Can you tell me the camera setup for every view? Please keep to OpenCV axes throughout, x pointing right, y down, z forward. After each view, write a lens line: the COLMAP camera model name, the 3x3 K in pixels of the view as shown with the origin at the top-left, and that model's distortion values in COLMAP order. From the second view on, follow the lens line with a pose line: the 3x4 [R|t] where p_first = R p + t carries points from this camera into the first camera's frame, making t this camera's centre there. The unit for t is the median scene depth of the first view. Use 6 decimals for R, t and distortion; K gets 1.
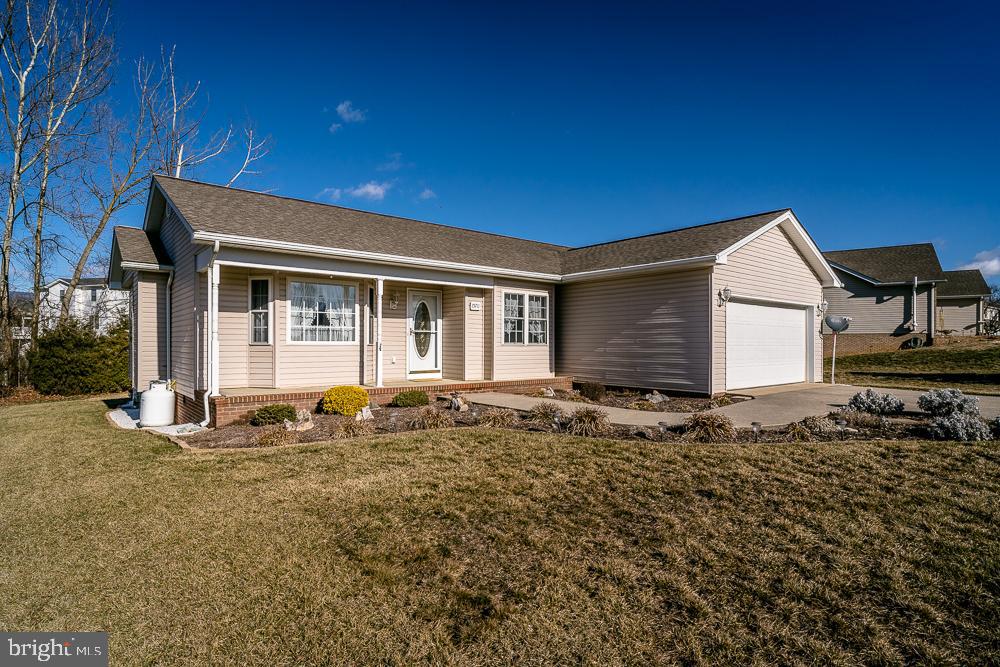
lens RADIAL K [[516.2, 0, 500.9], [0, 516.2, 337.7], [0, 0, 1]] dist [-0.003045, -0.004320]
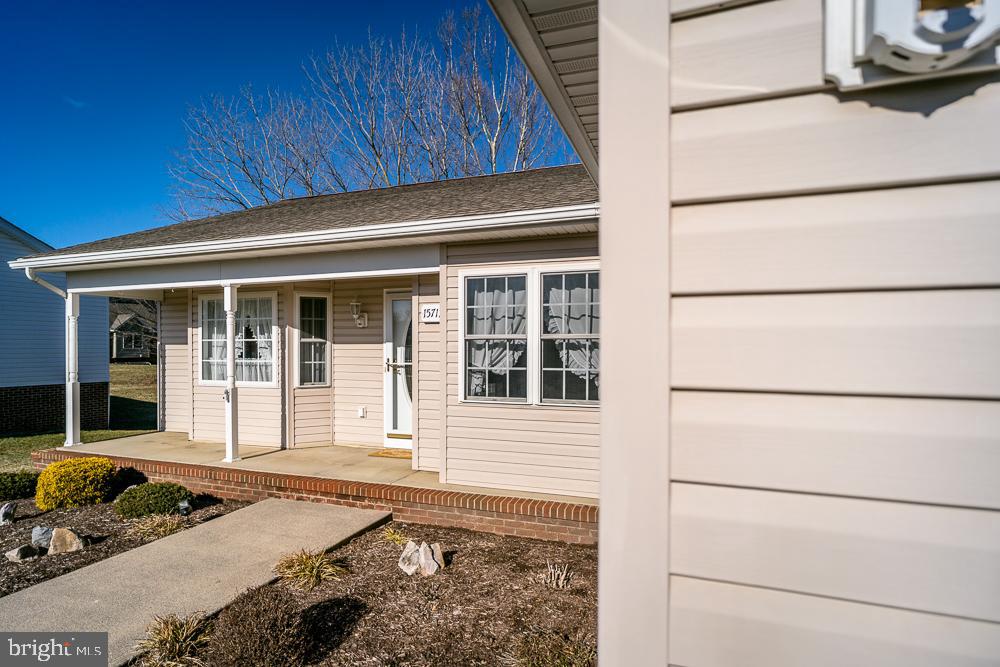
lens RADIAL K [[516.2, 0, 503.1], [0, 516.2, 349.2], [0, 0, 1]] dist [-0.003045, -0.004320]
pose [[0.513005, -0.001736, -0.858384, 0.387176], [0.012886, 0.999901, 0.005679, -0.031355], [0.858289, -0.013974, 0.512976, 0.821093]]
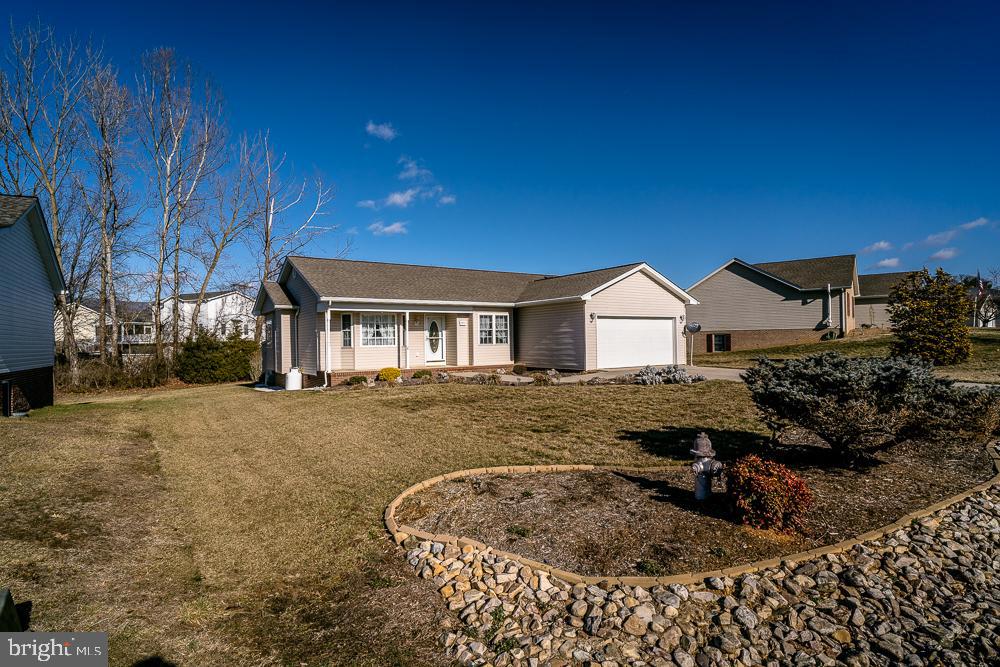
lens RADIAL K [[516.2, 0, 500.5], [0, 516.2, 334.9], [0, 0, 1]] dist [-0.003045, -0.004320]
pose [[0.995106, -0.018974, -0.096970, 0.246901], [0.019320, 0.999810, 0.002627, -0.023469], [0.096902, -0.004487, 0.995284, -0.728160]]
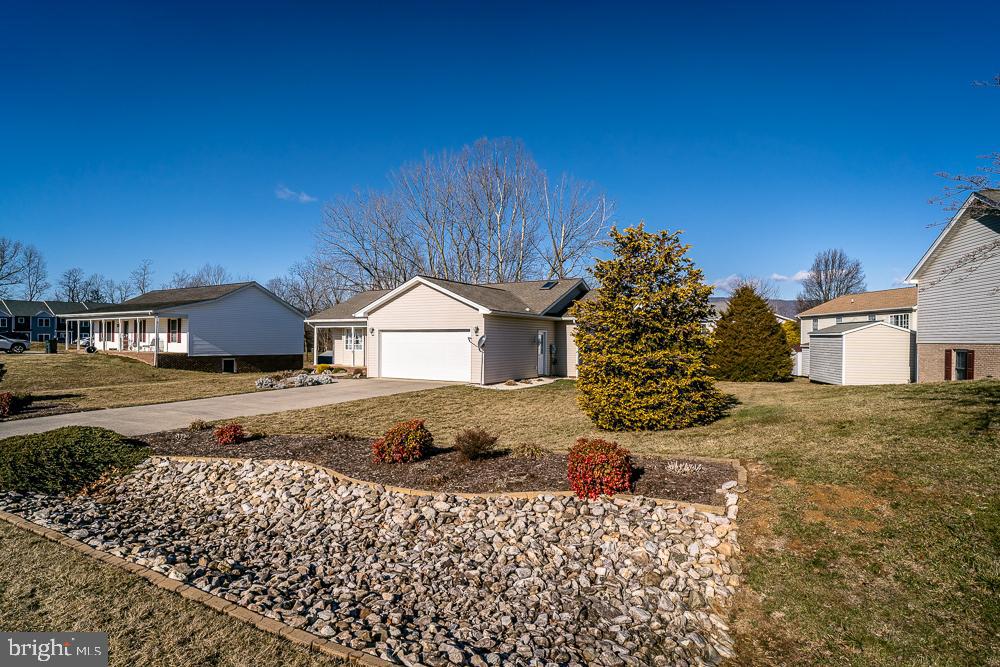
lens RADIAL K [[516.2, 0, 503.7], [0, 516.2, 342.8], [0, 0, 1]] dist [-0.003045, -0.004320]
pose [[0.352062, 0.004012, -0.935968, 2.214398], [0.007881, 0.999943, 0.007251, -0.037258], [0.935944, -0.009929, 0.352010, 0.669100]]
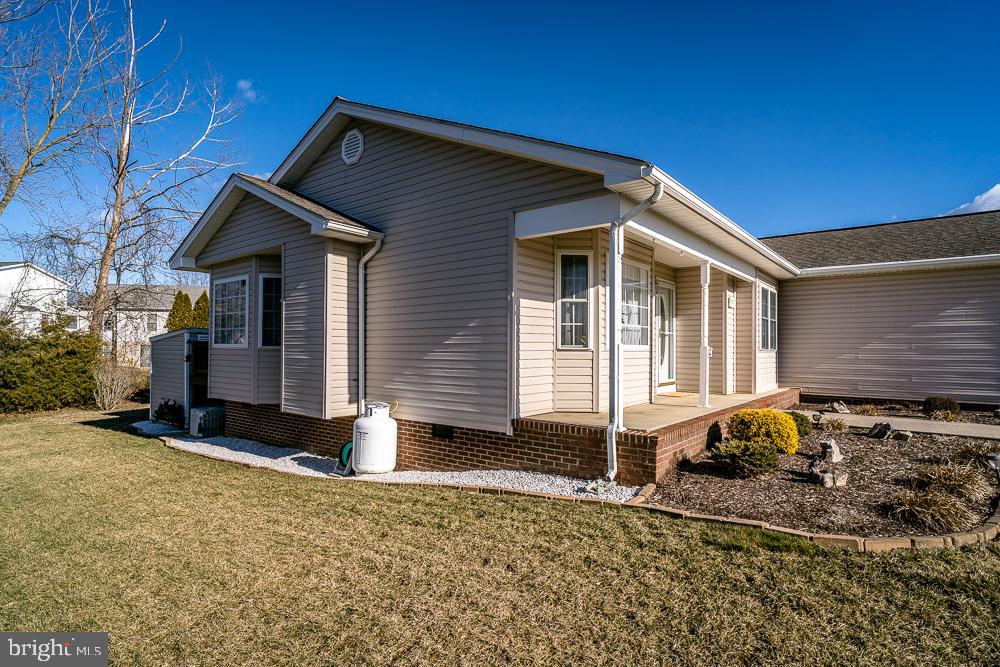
lens RADIAL K [[516.2, 0, 497.4], [0, 516.2, 339.5], [0, 0, 1]] dist [-0.003045, -0.004320]
pose [[0.980113, 0.007612, 0.198295, -0.575729], [-0.006757, 0.999965, -0.004991, 0.003453], [-0.198326, 0.003552, 0.980130, 0.282300]]
